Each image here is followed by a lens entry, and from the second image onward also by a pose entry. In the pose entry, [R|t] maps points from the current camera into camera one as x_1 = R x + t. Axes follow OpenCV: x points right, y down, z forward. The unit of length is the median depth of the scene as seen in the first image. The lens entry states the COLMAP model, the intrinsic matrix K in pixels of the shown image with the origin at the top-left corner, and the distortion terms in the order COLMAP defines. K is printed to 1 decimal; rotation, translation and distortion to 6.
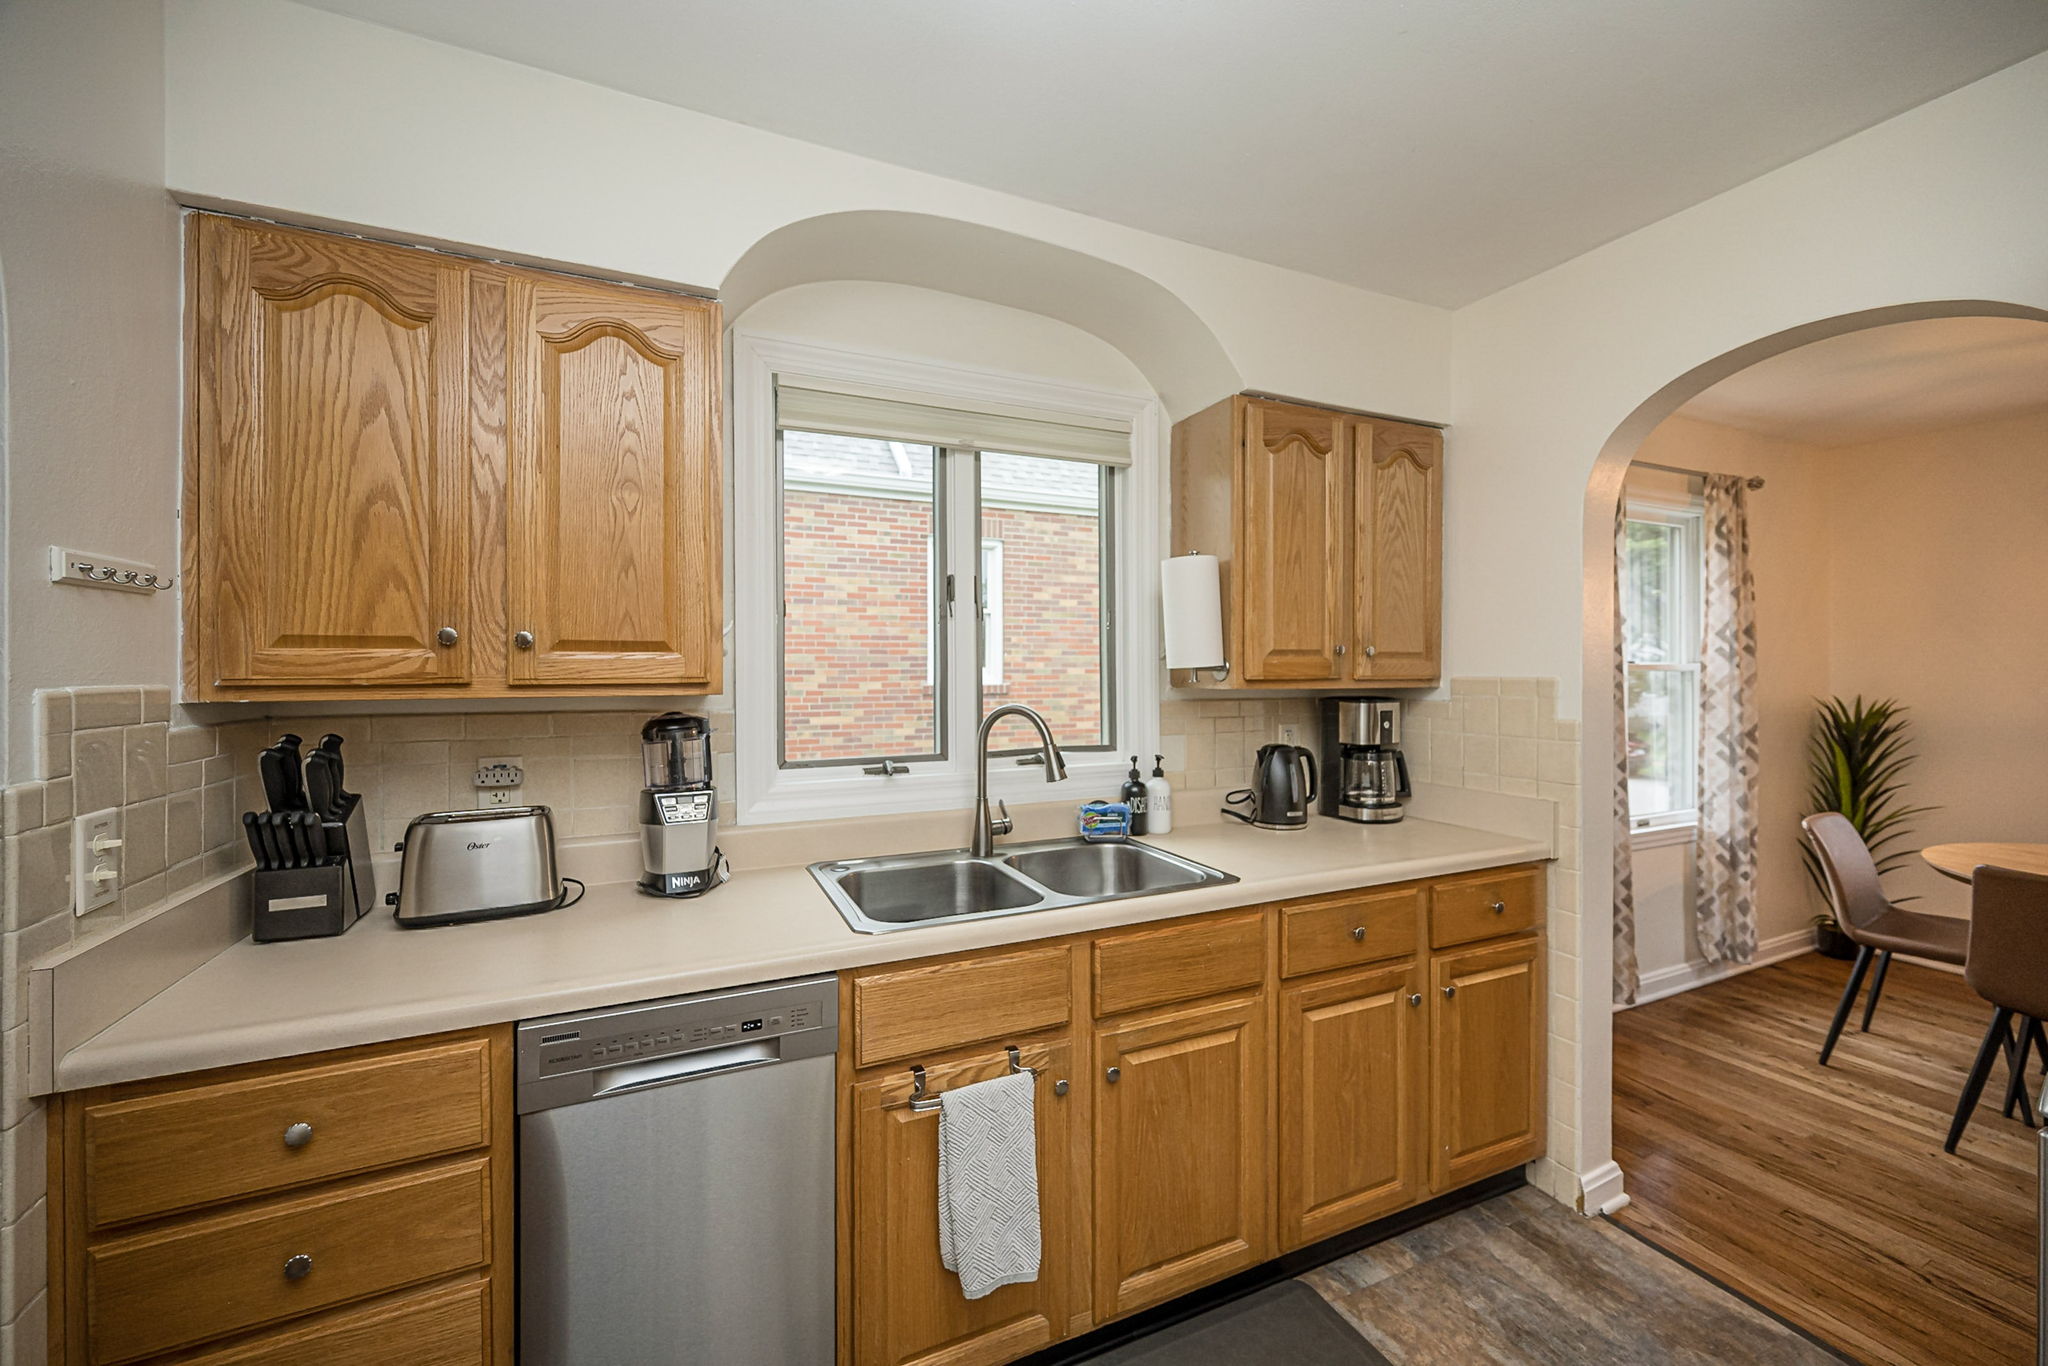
lens RADIAL K [[827.1, 0, 1029.5], [0, 827.1, 673.6], [0, 0, 1]] dist [-0.000128, 0.000061]
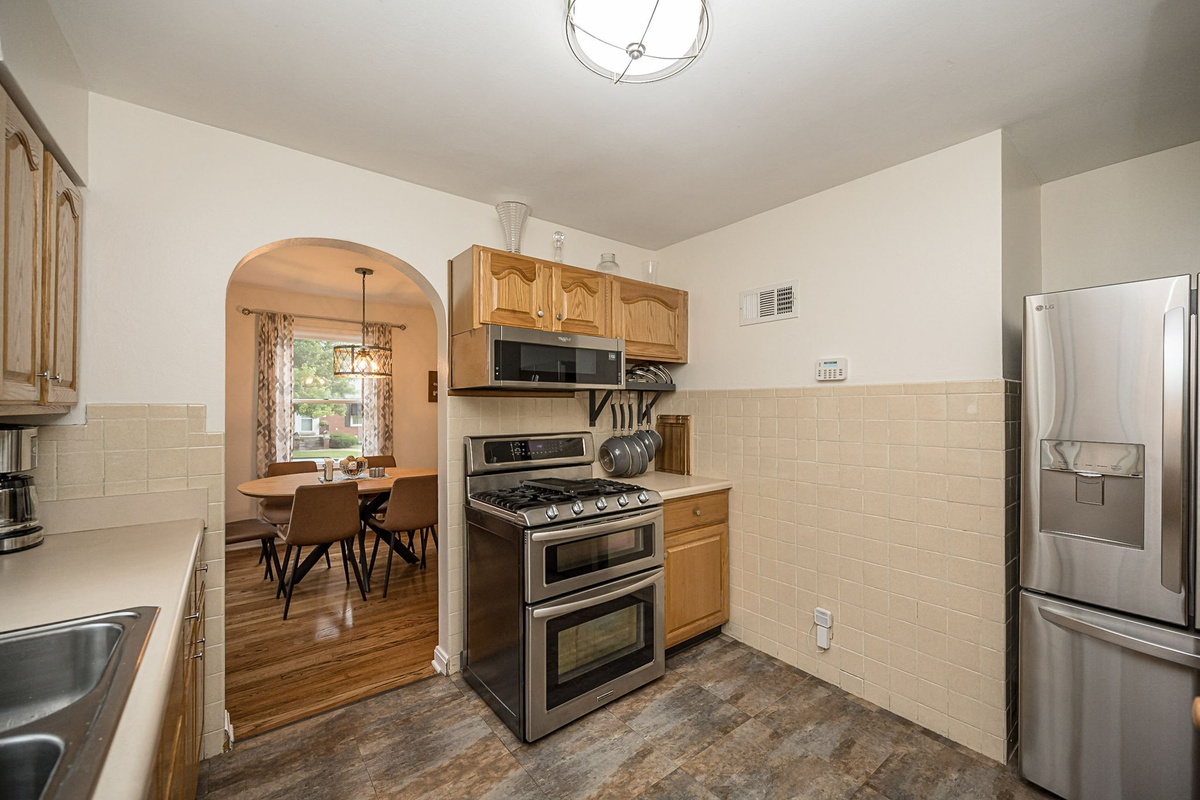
lens RADIAL K [[467.5, 0, 600.0], [0, 467.5, 400.0], [0, 0, 1]] dist [0.014220, 0.000167]
pose [[-0.213040, 0.015170, 0.976926, -0.375488], [0.009132, 0.999867, -0.013535, 0.017329], [-0.977001, 0.006038, -0.213150, 0.532729]]
